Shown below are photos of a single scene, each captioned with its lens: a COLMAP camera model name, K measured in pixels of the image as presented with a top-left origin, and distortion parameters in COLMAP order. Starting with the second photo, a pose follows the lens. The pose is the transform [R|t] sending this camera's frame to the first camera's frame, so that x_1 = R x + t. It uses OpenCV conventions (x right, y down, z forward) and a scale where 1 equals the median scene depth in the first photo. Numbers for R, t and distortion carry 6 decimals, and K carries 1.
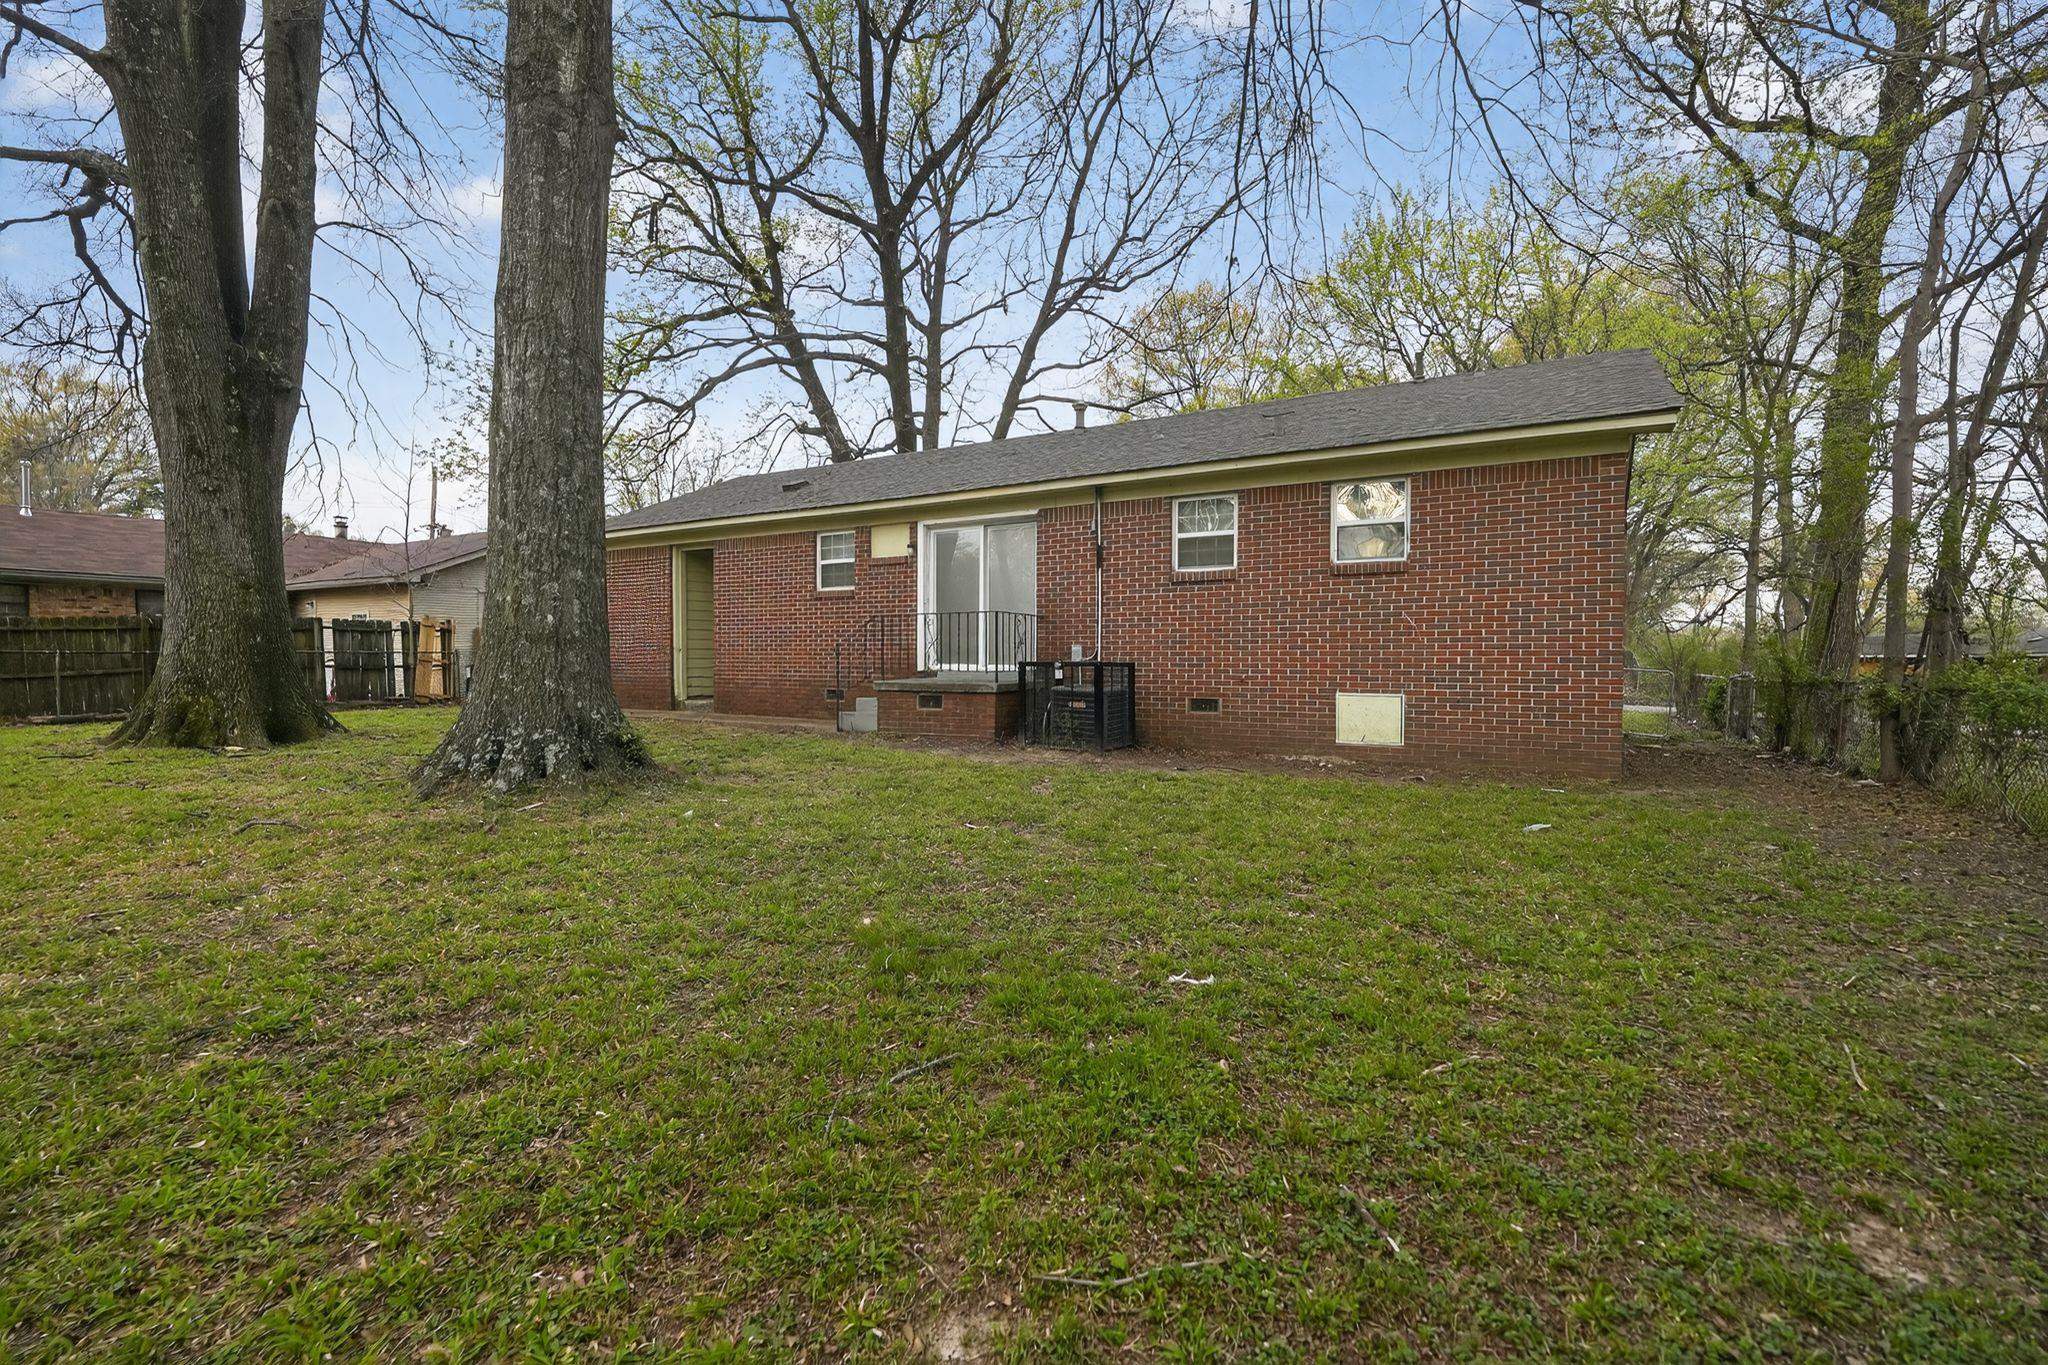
lens RADIAL K [[905.5, 0, 1013.8], [0, 905.5, 660.9], [0, 0, 1]] dist [-0.015663, 0.000355]
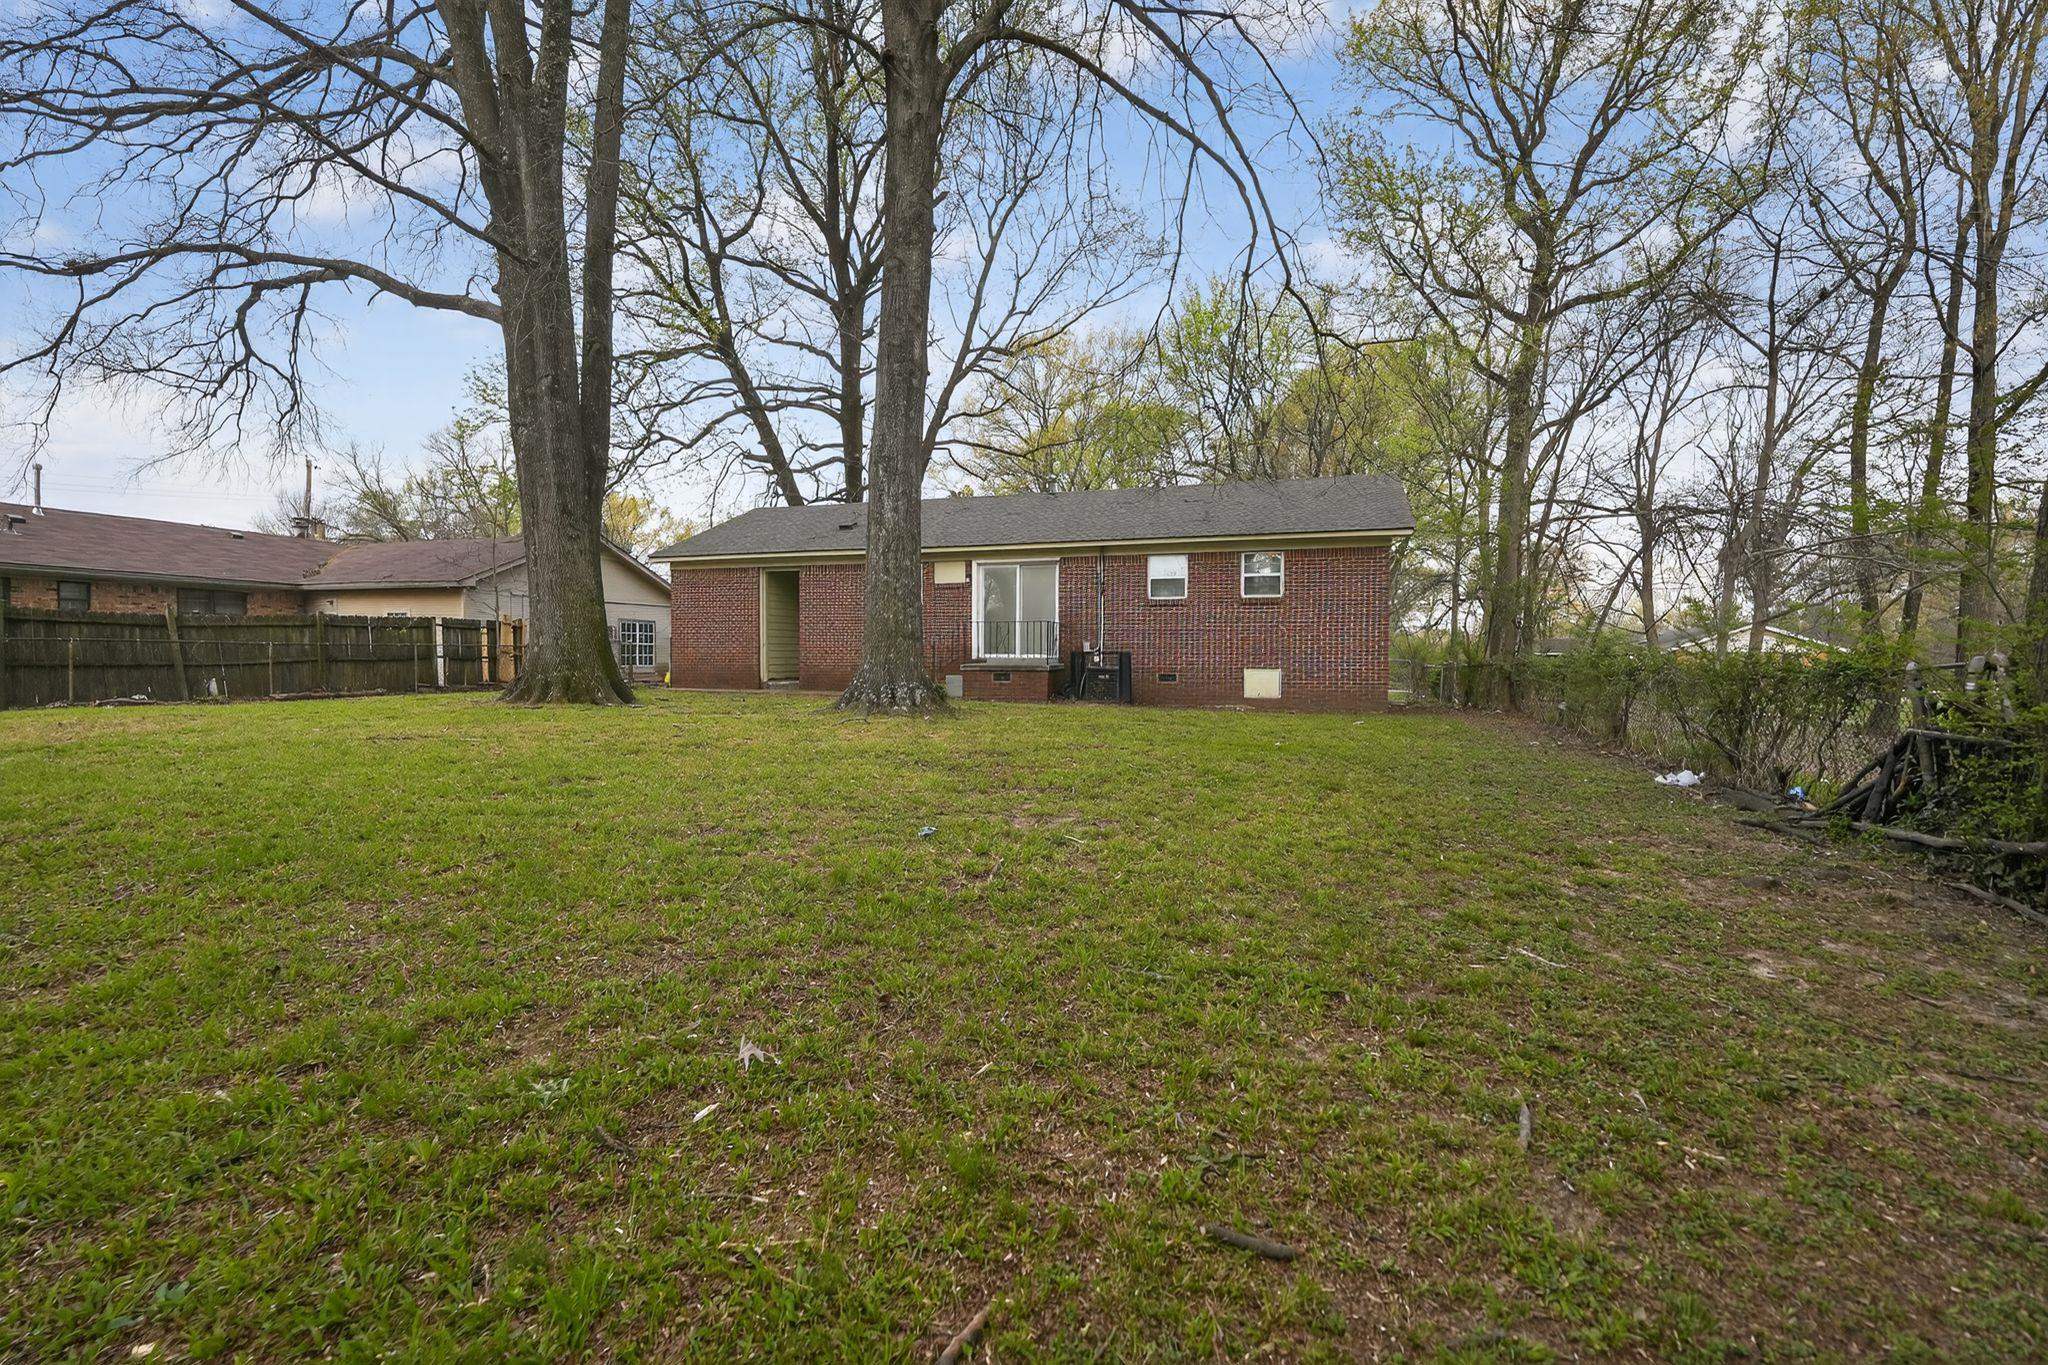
lens RADIAL K [[914.2, 0, 1021.7], [0, 914.2, 647.6], [0, 0, 1]] dist [-0.012762, 0.000451]
pose [[0.973472, 0.004016, 0.228772, -0.358995], [-0.000802, 0.999900, -0.014137, 0.013562], [-0.228806, 0.013578, 0.973377, -0.488947]]
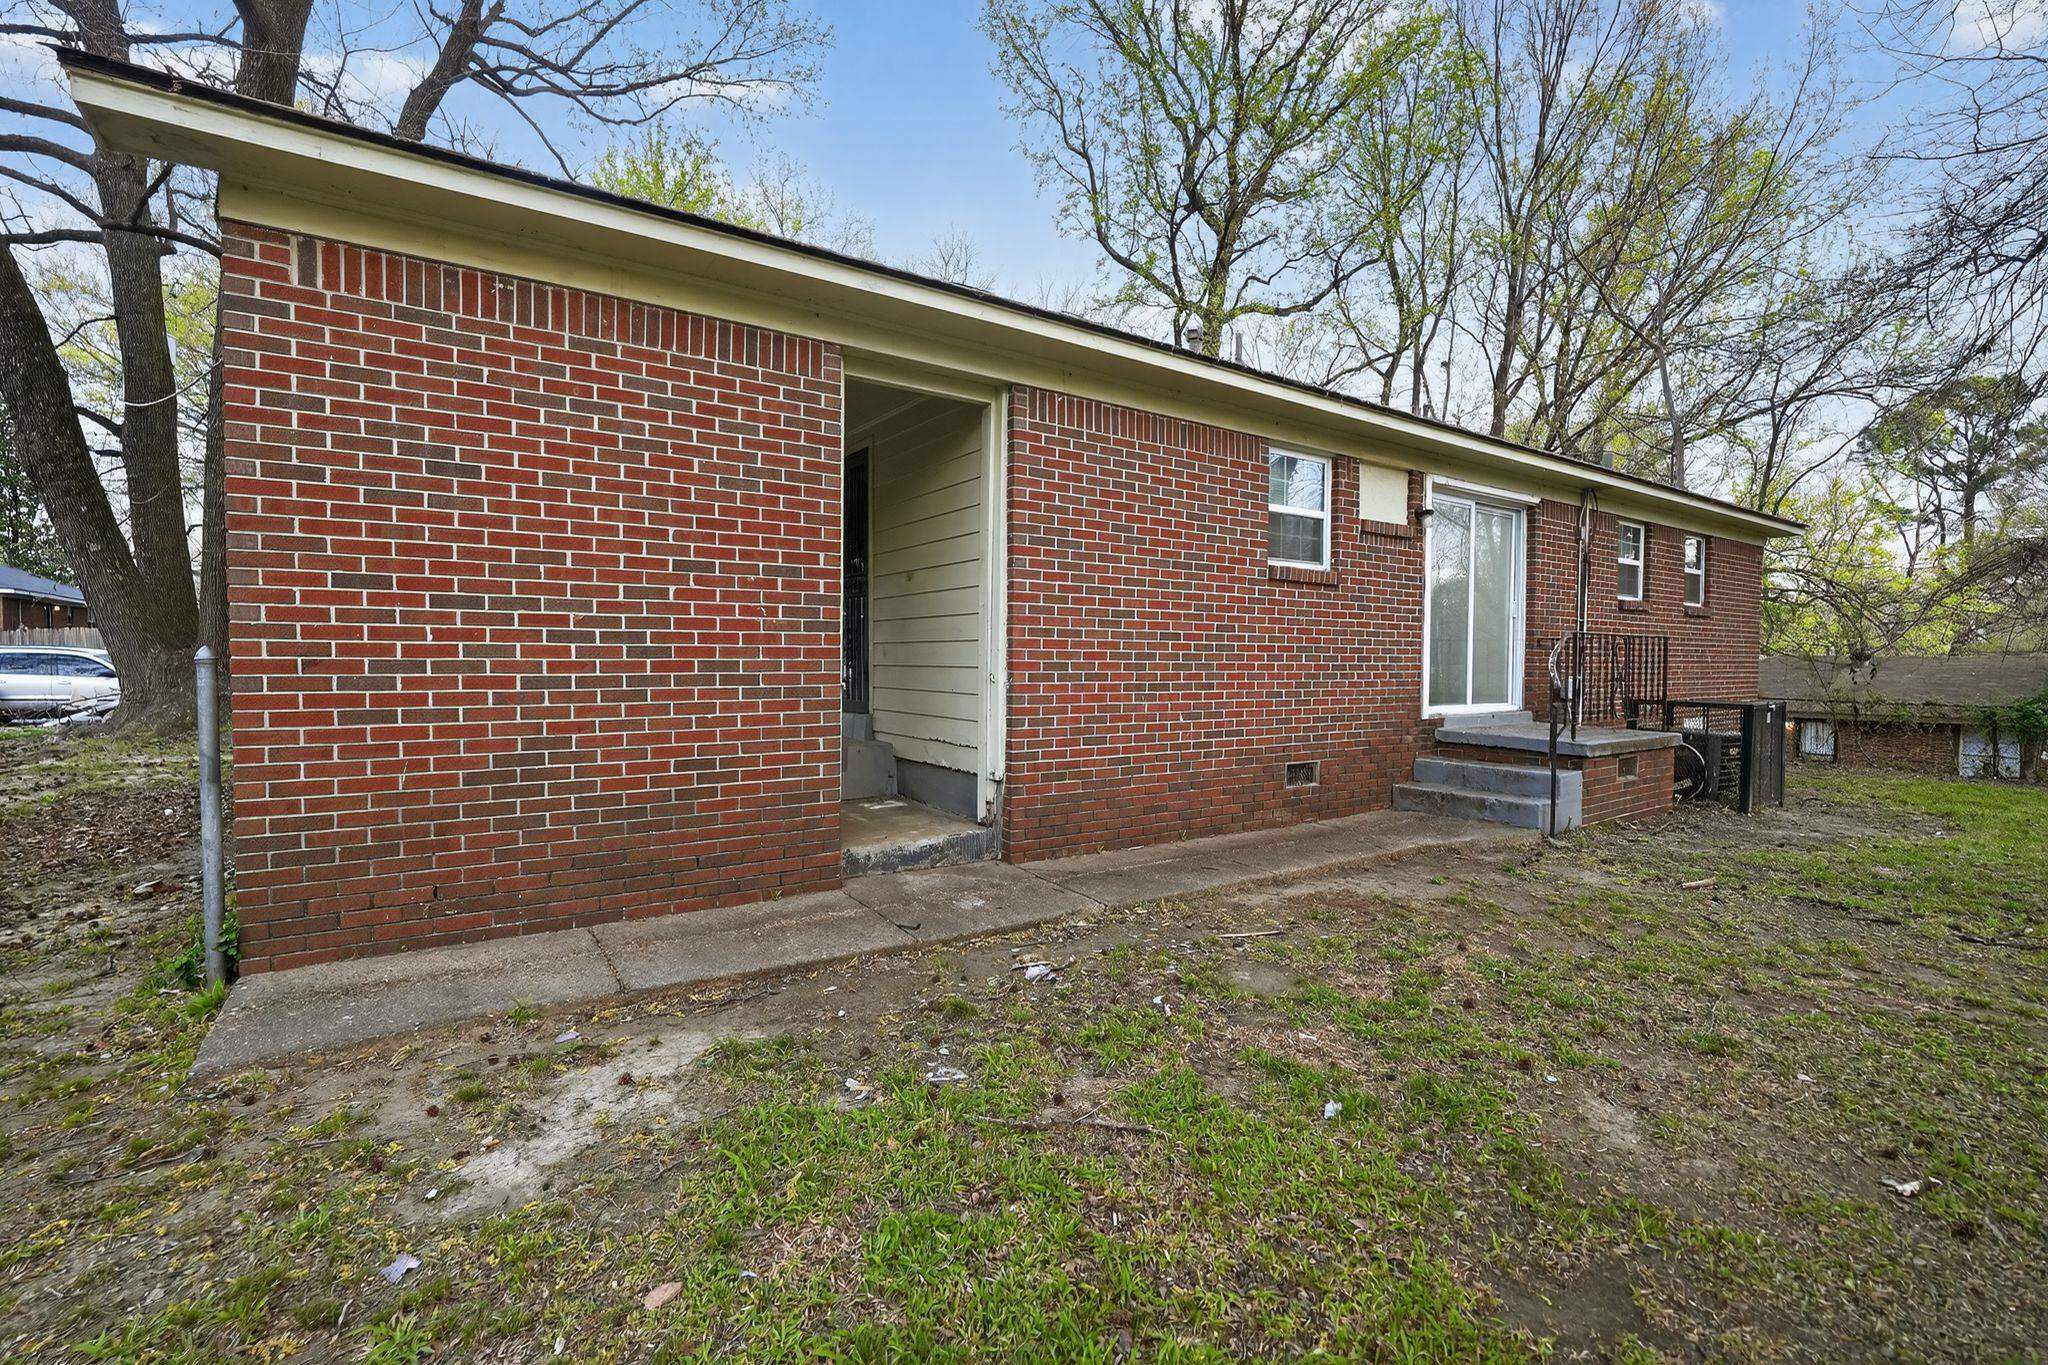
lens RADIAL K [[905.5, 0, 1013.8], [0, 905.5, 660.9], [0, 0, 1]] dist [-0.015663, 0.000355]
pose [[0.418809, 0.000434, 0.908074, -0.736429], [-0.003186, 0.999994, 0.000991, -0.026497], [-0.908069, -0.003308, 0.418808, 0.950734]]
